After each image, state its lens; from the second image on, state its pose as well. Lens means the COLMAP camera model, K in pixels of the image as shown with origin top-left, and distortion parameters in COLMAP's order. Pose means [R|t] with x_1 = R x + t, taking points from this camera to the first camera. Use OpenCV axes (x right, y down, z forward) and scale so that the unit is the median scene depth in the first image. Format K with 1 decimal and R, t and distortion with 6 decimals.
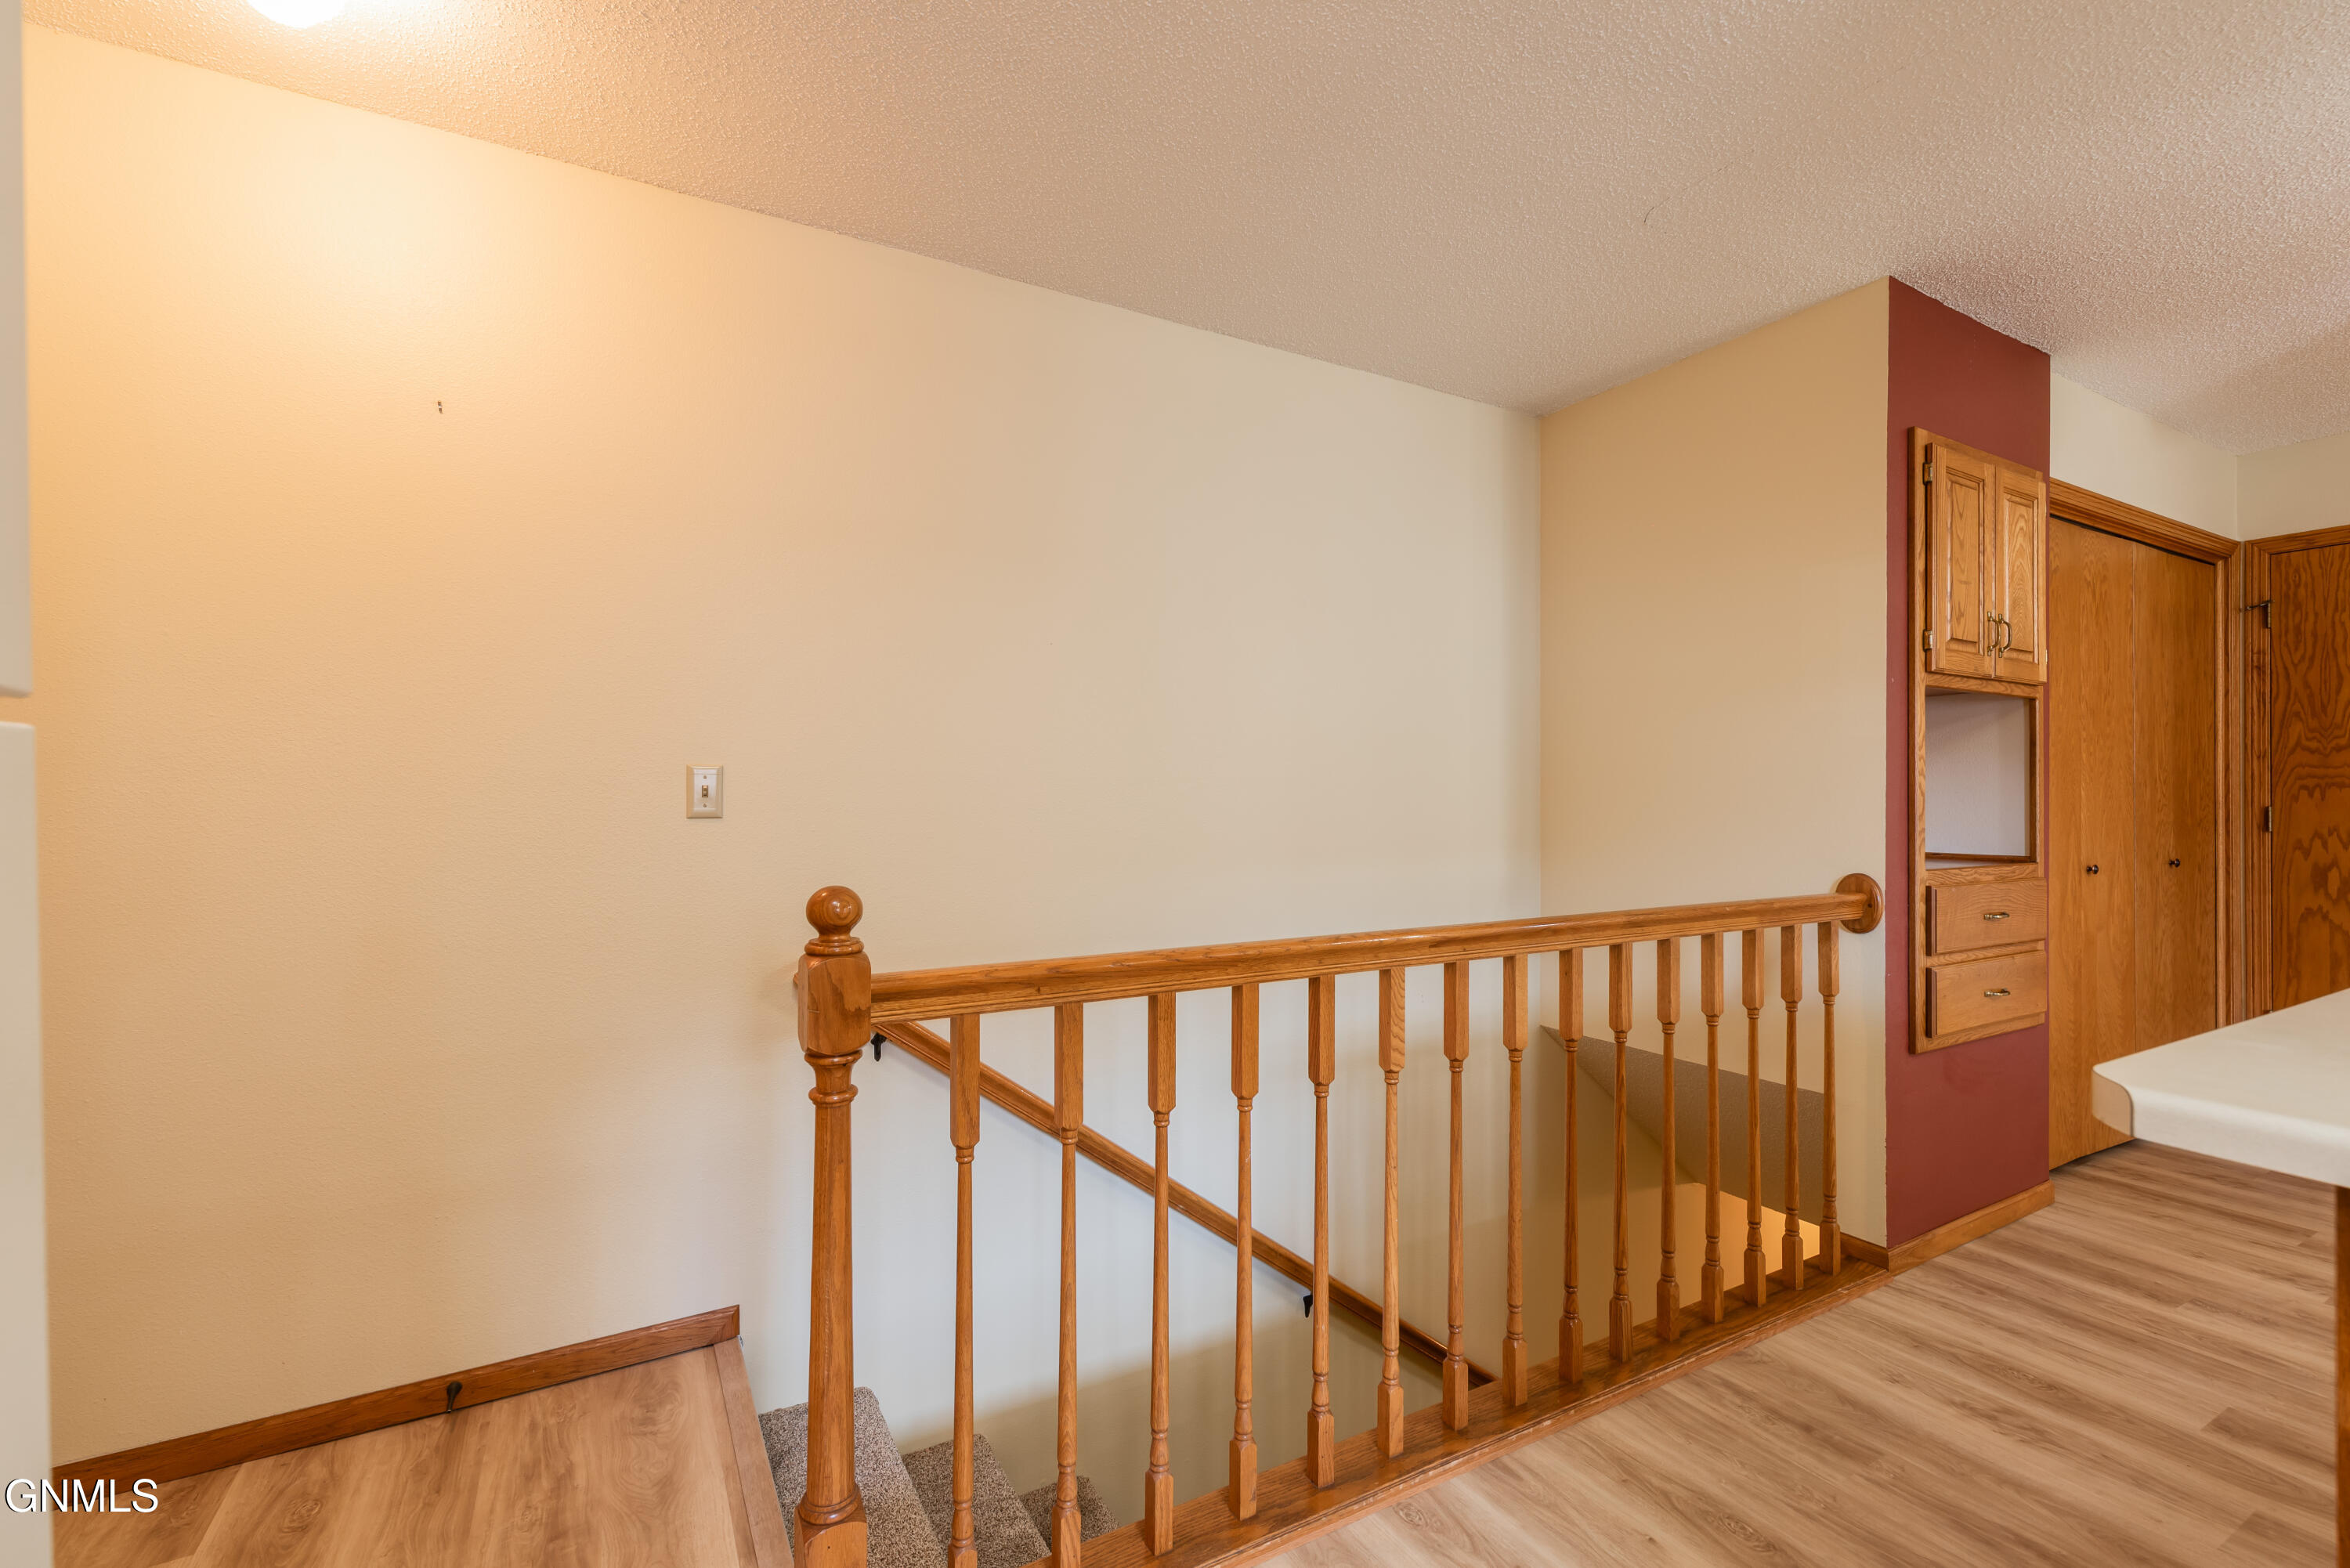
lens RADIAL K [[1018.8, 0, 1175.1], [0, 1018.8, 794.1], [0, 0, 1]] dist [0.002490, -0.000182]
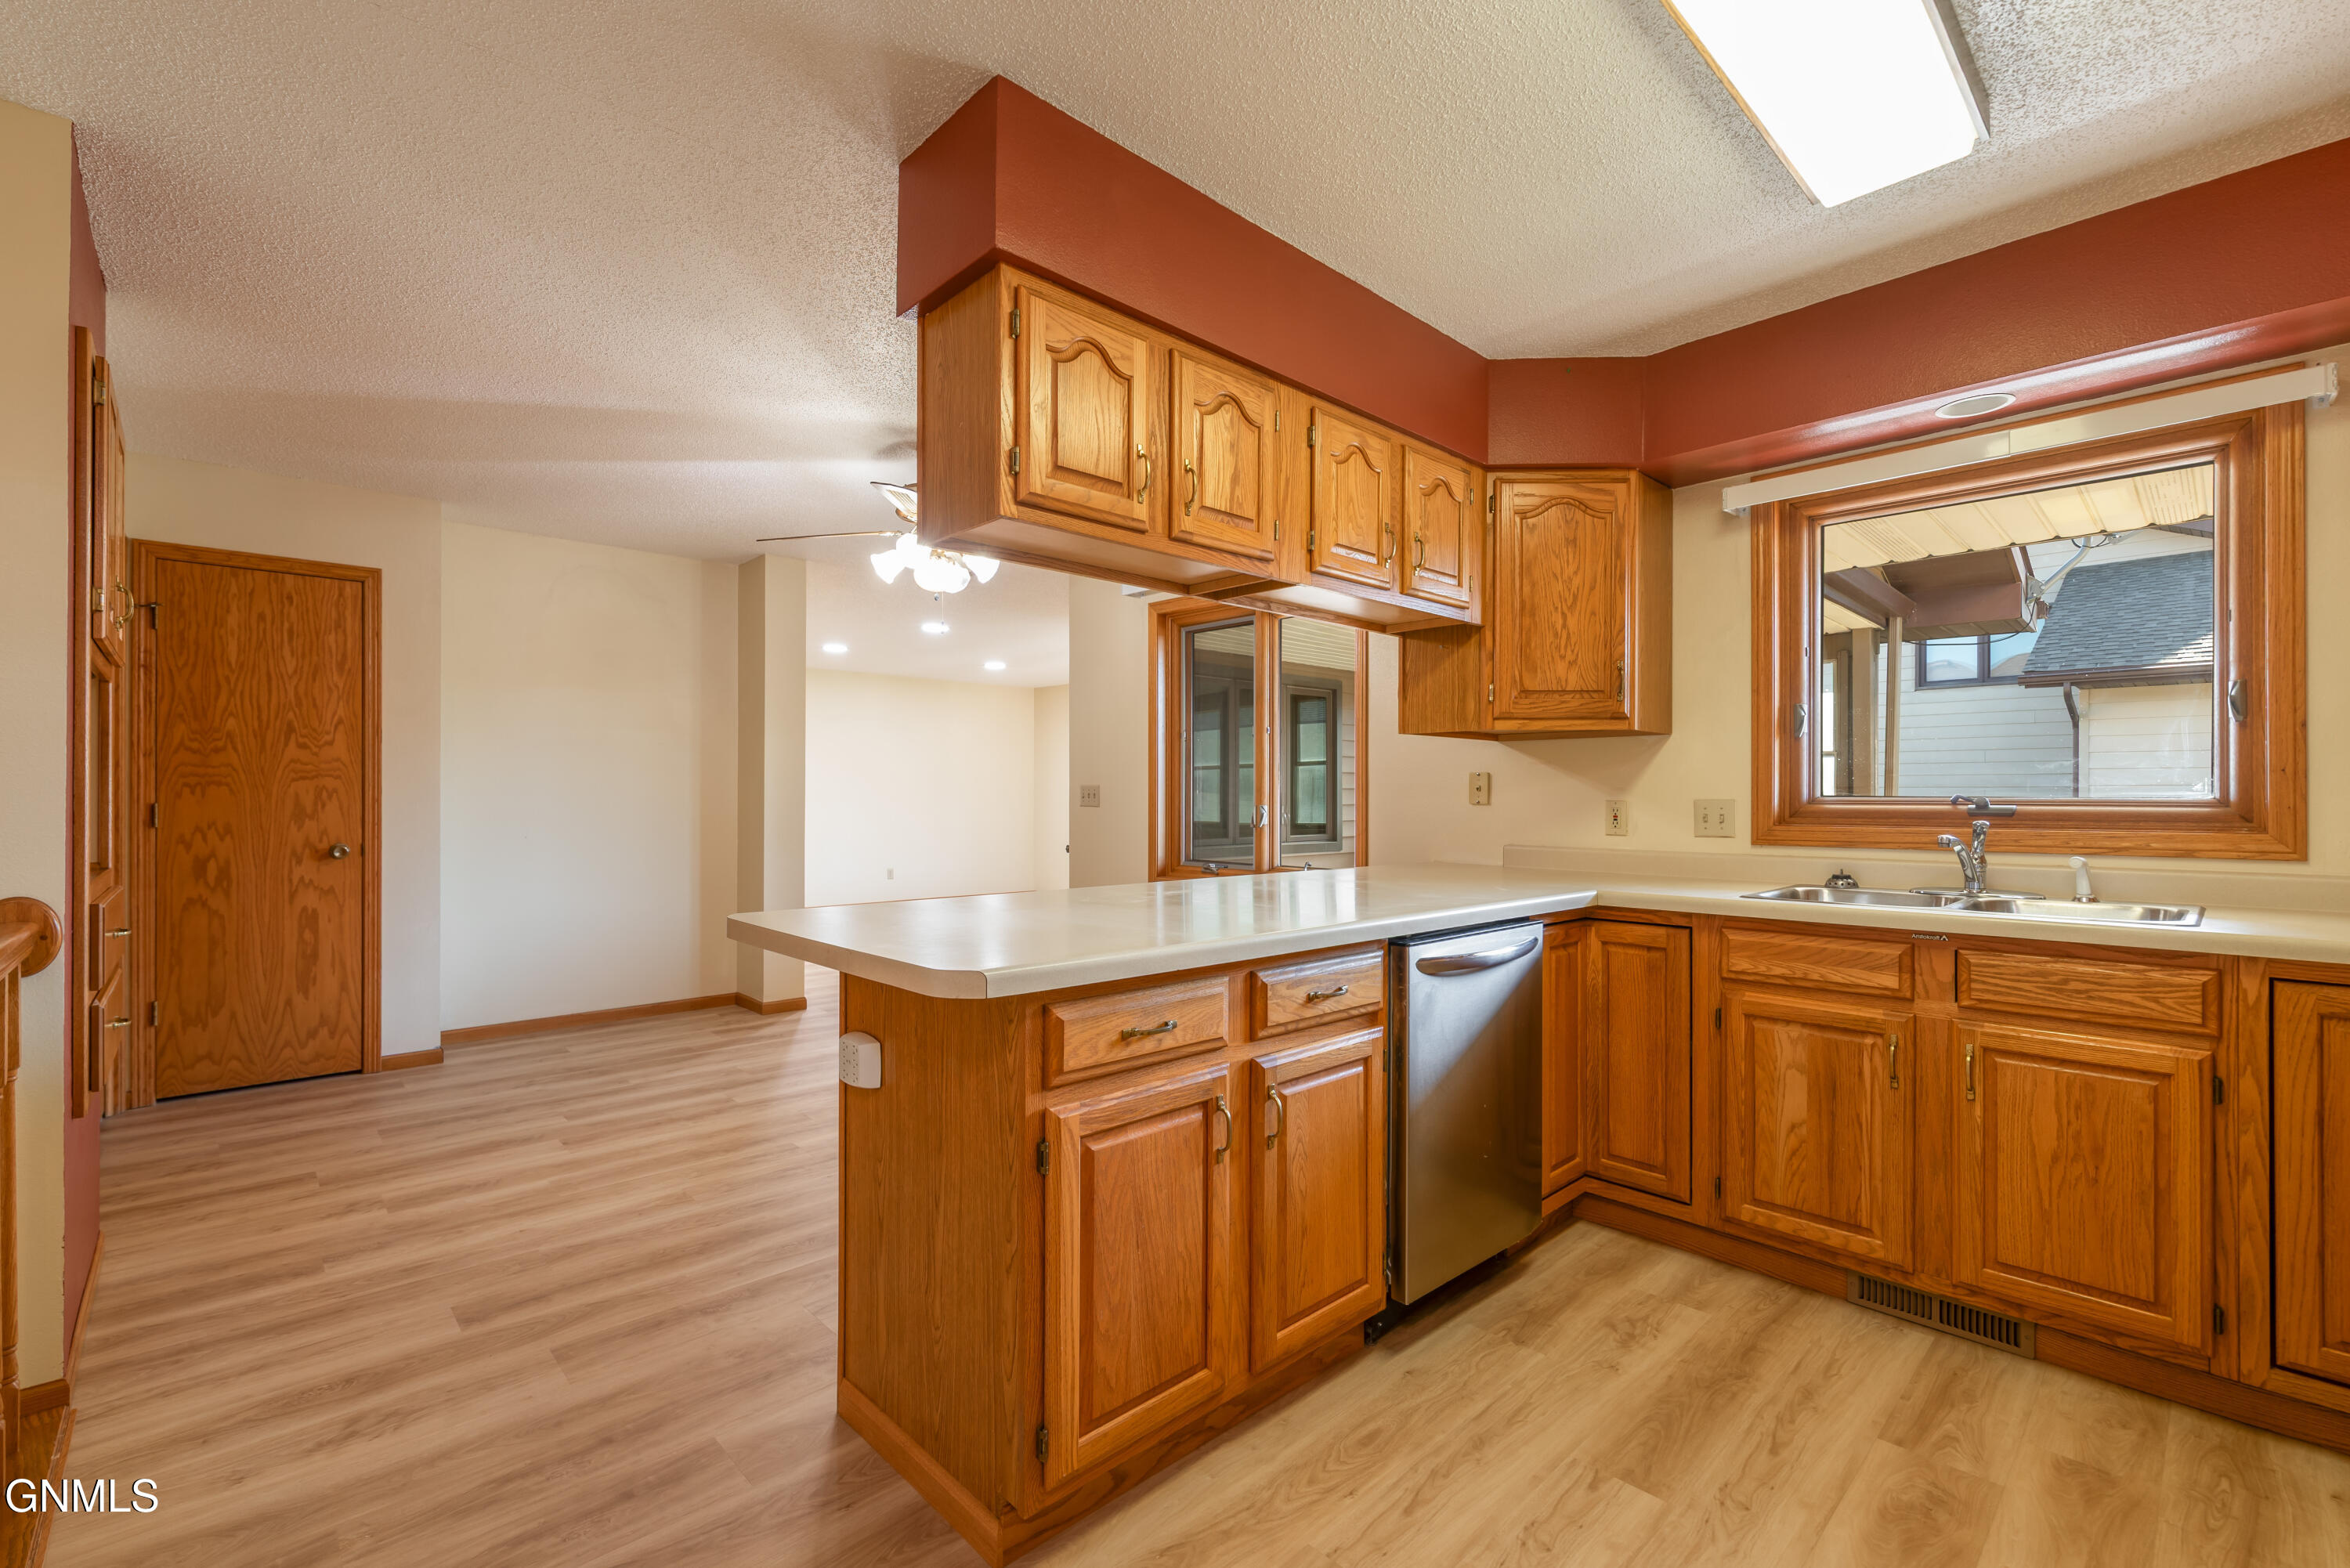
lens RADIAL K [[1012.2, 0, 1183.0], [0, 1012.2, 792.0], [0, 0, 1]] dist [-0.000076, 0.000027]
pose [[-0.242273, 0.003337, 0.970202, -0.174066], [-0.002991, 0.999987, -0.004186, 0.002110], [-0.970204, -0.003917, -0.242259, 0.254120]]
